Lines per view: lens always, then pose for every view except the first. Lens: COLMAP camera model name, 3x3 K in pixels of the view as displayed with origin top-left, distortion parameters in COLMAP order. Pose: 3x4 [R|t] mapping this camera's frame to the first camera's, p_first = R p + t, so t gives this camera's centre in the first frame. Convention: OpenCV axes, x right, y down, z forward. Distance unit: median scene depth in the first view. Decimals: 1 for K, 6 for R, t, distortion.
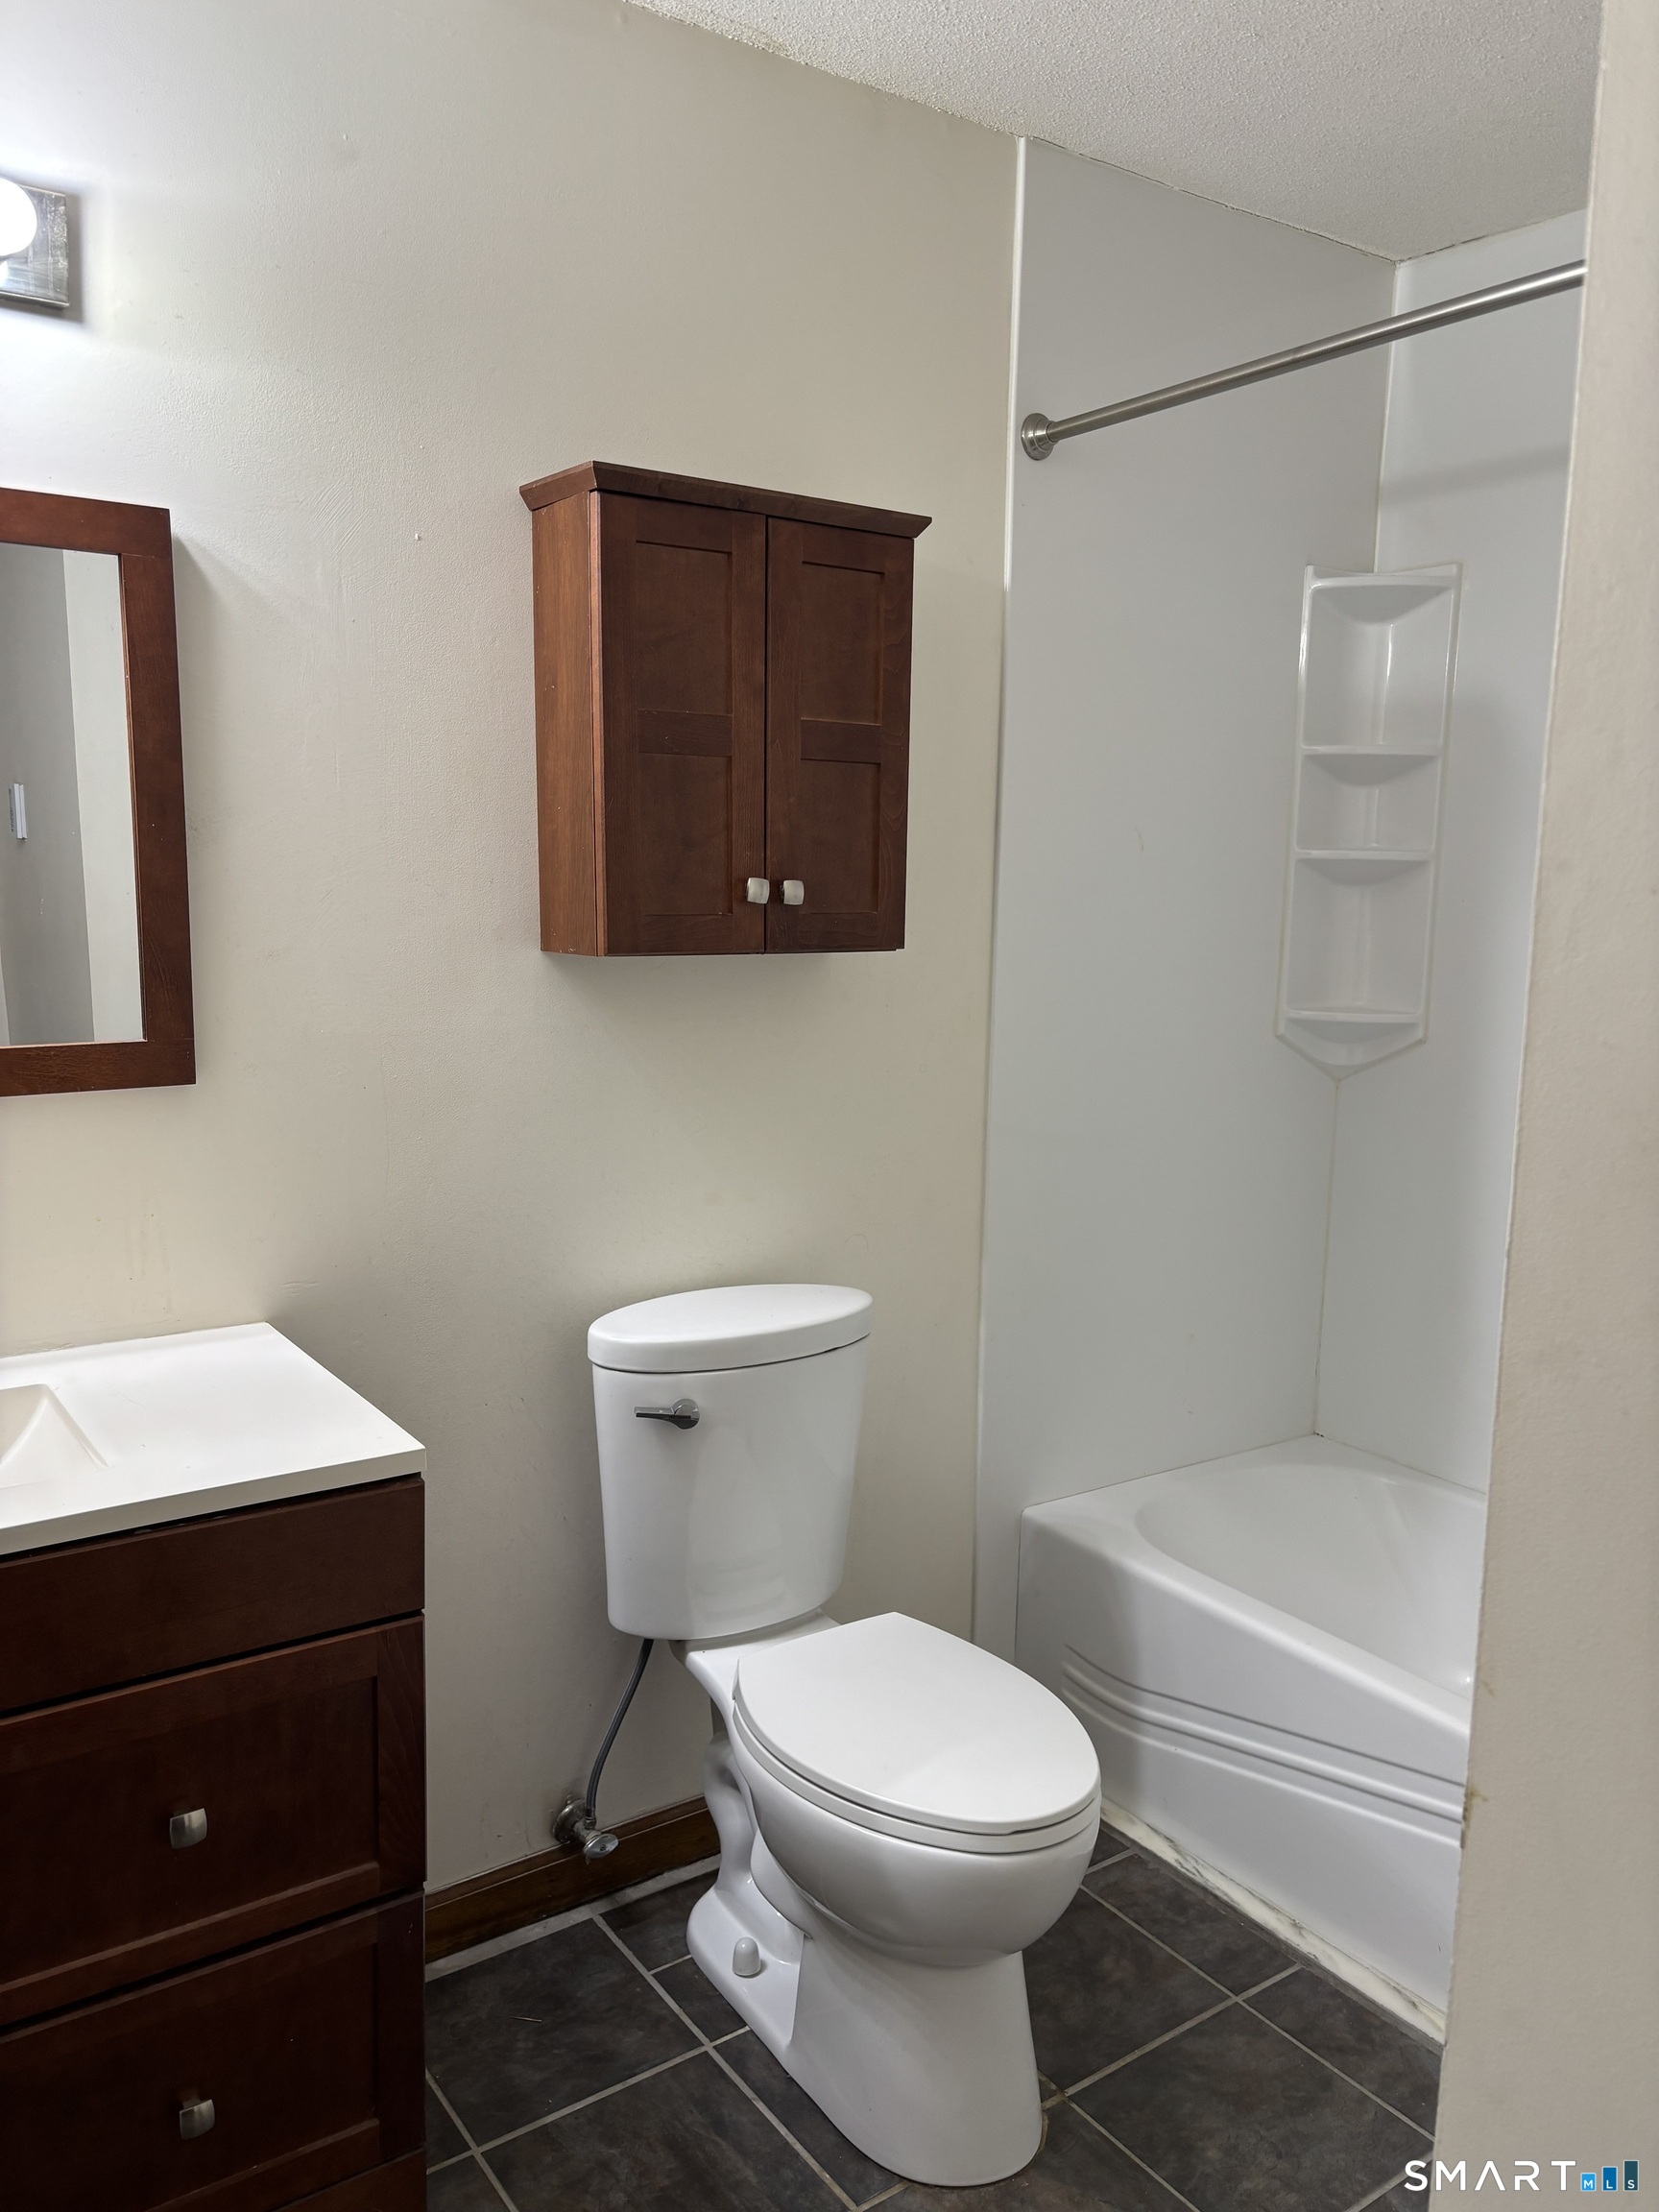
lens RADIAL K [[1664.9, 0, 812.5], [0, 1664.9, 1138.0], [0, 0, 1]] dist [0.035609, -0.046491]
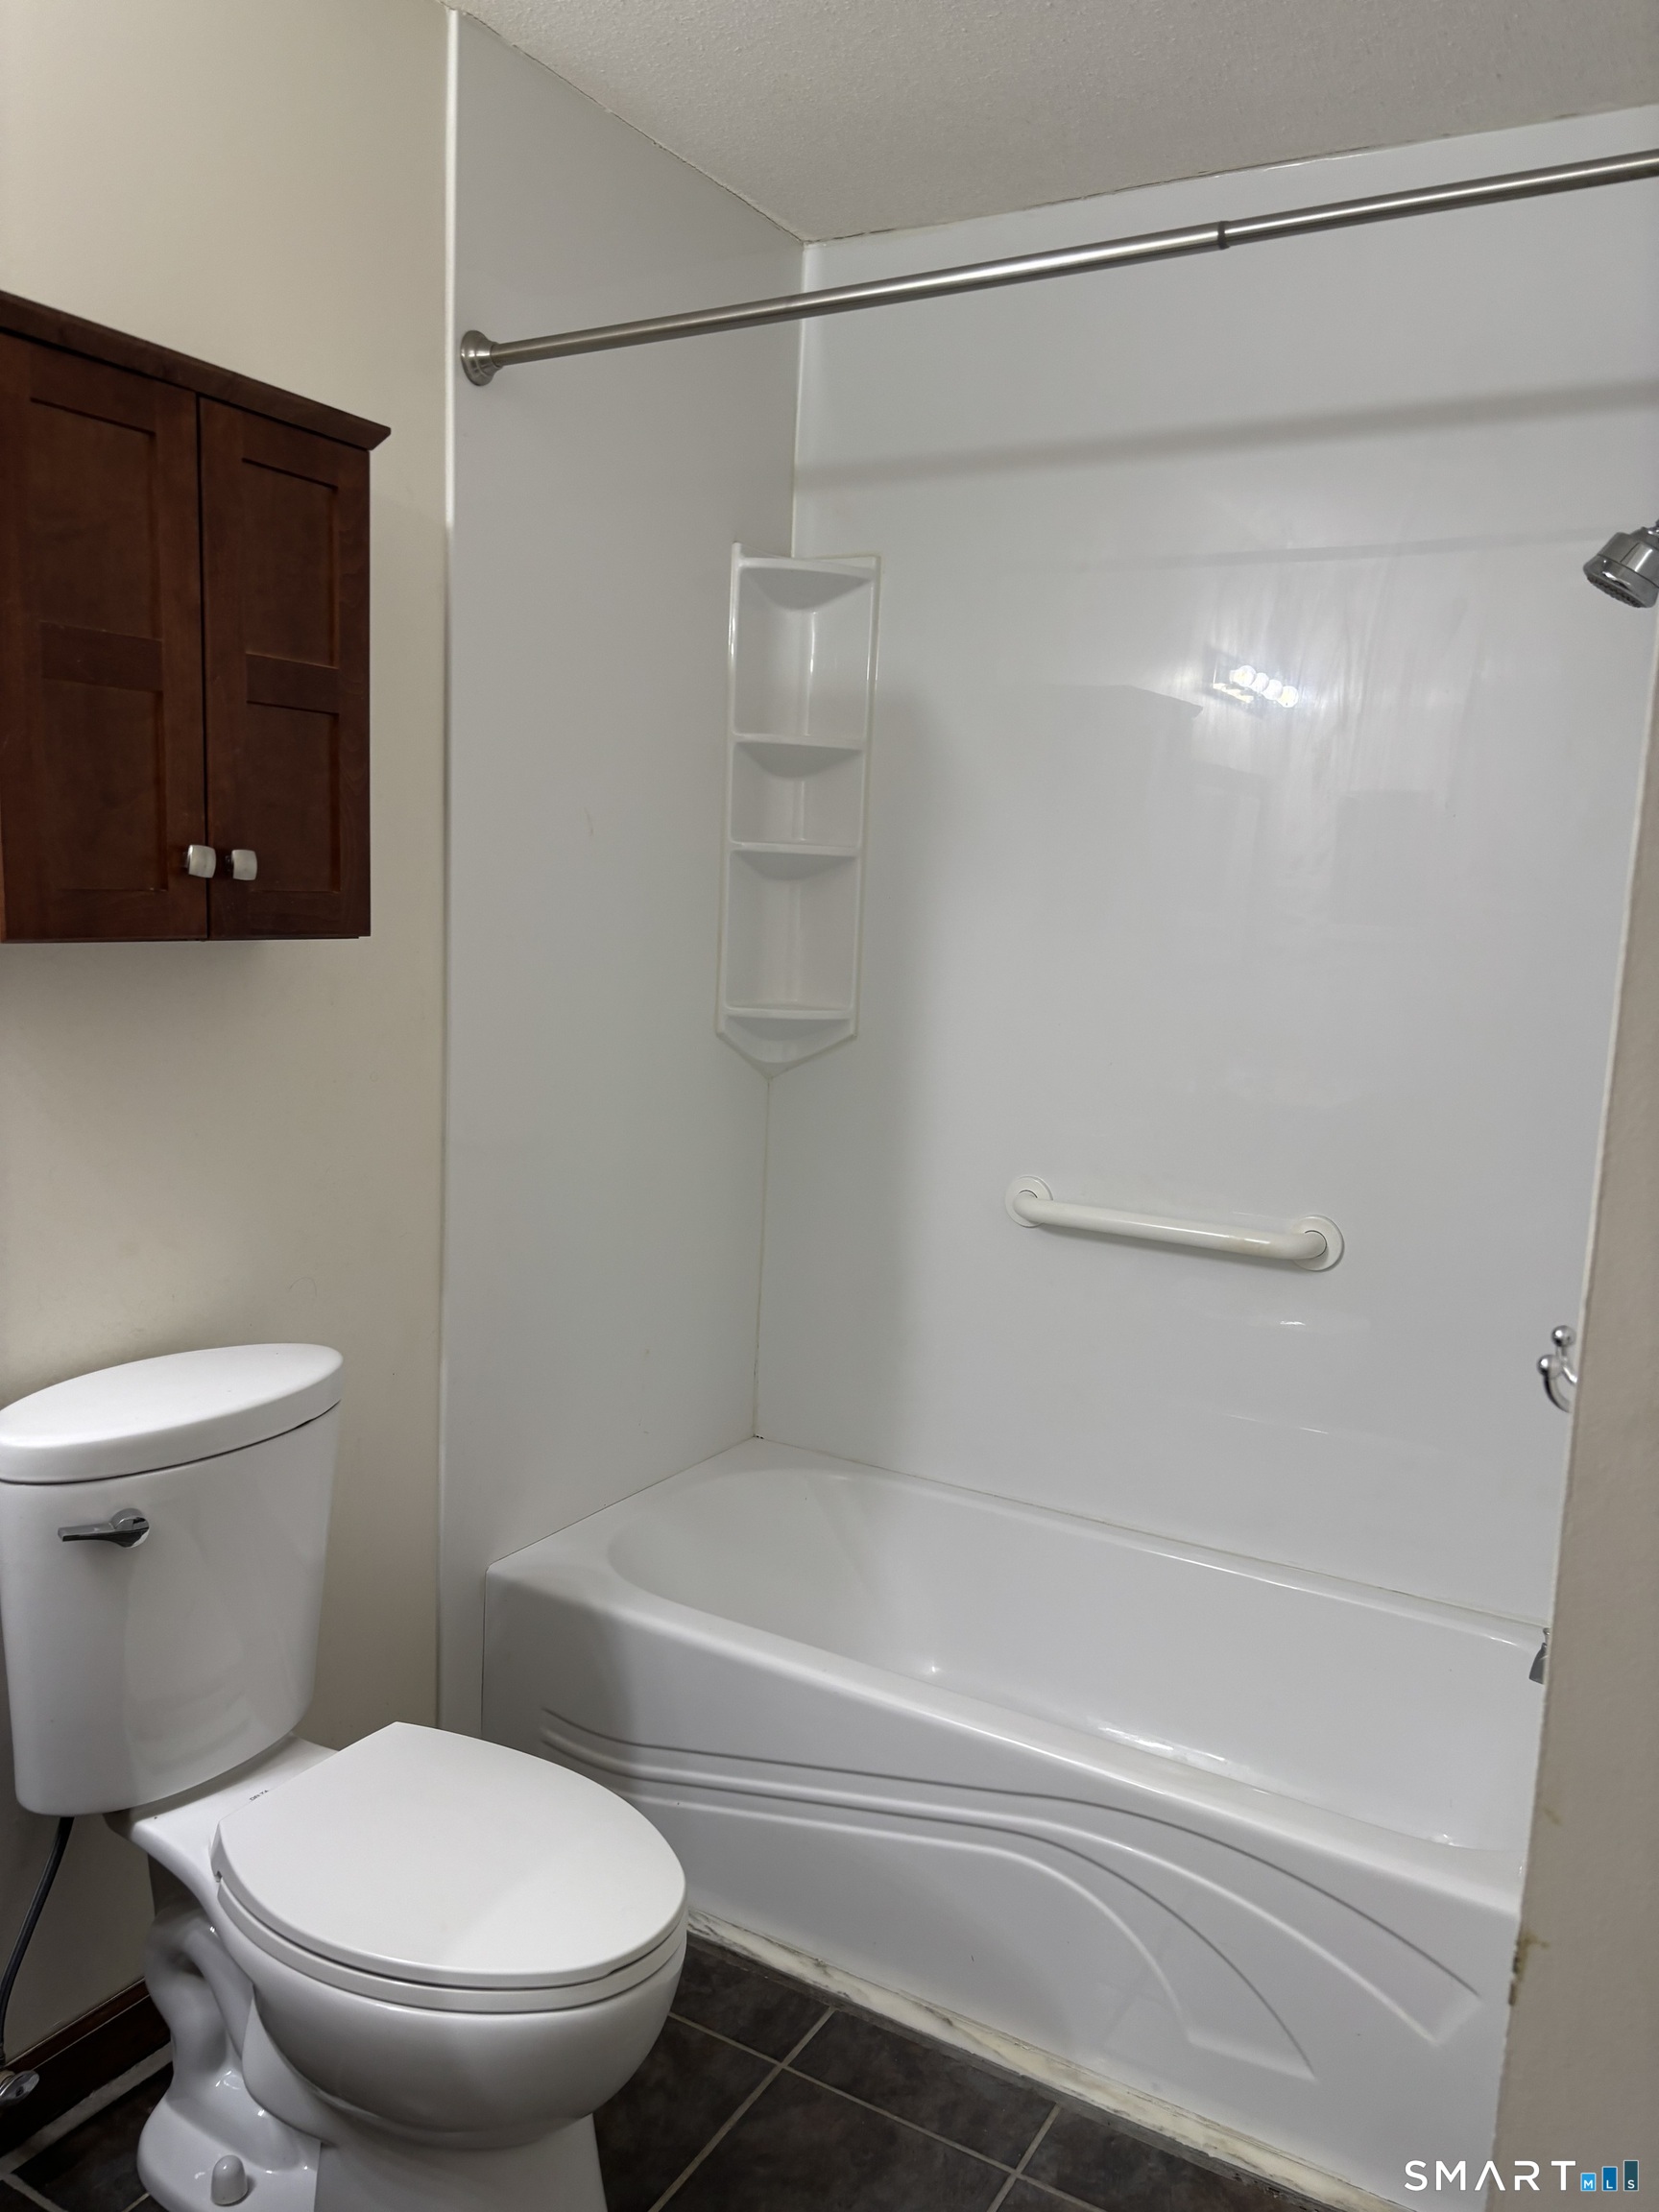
lens RADIAL K [[1664.9, 0, 812.5], [0, 1664.9, 1138.0], [0, 0, 1]] dist [0.035609, -0.046491]
pose [[0.908764, -0.042359, 0.415155, -0.095265], [0.041092, 0.999083, 0.011988, -0.013194], [-0.415282, 0.006165, 0.909672, 0.136235]]
